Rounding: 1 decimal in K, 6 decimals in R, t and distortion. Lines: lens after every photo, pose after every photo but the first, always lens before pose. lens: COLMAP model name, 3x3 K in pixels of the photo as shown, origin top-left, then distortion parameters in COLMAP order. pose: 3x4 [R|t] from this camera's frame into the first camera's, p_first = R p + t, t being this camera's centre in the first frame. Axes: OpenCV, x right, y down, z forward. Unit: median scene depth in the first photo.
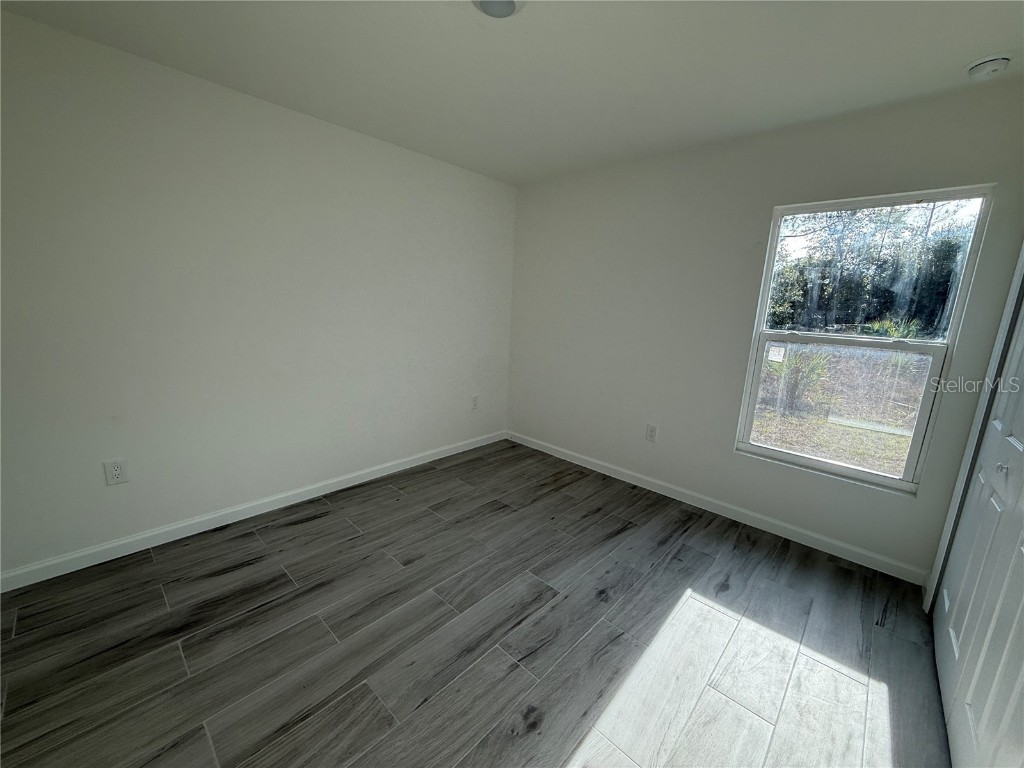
lens RADIAL K [[407.9, 0, 509.1], [0, 407.9, 385.8], [0, 0, 1]] dist [-0.000755, 0.002033]
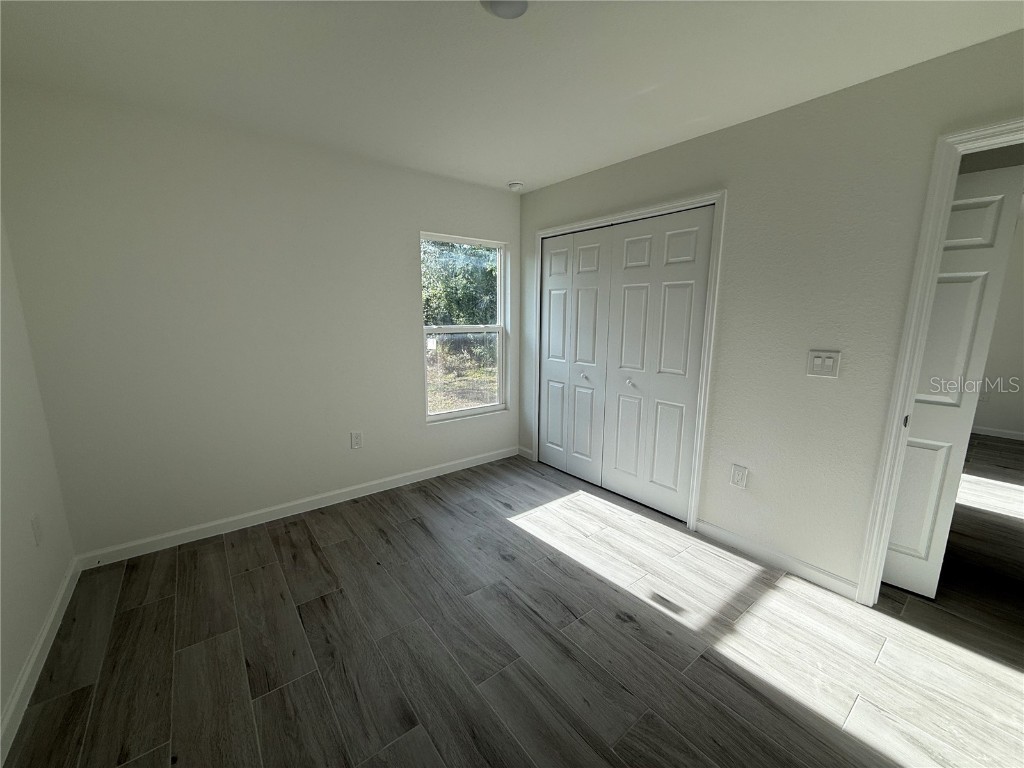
lens RADIAL K [[407.9, 0, 509.1], [0, 407.9, 385.8], [0, 0, 1]] dist [-0.000755, 0.002033]
pose [[0.153407, -0.221990, 0.962905, -0.681385], [0.200739, 0.961122, 0.189598, -0.163867], [-0.967559, 0.164207, 0.192005, 0.580028]]
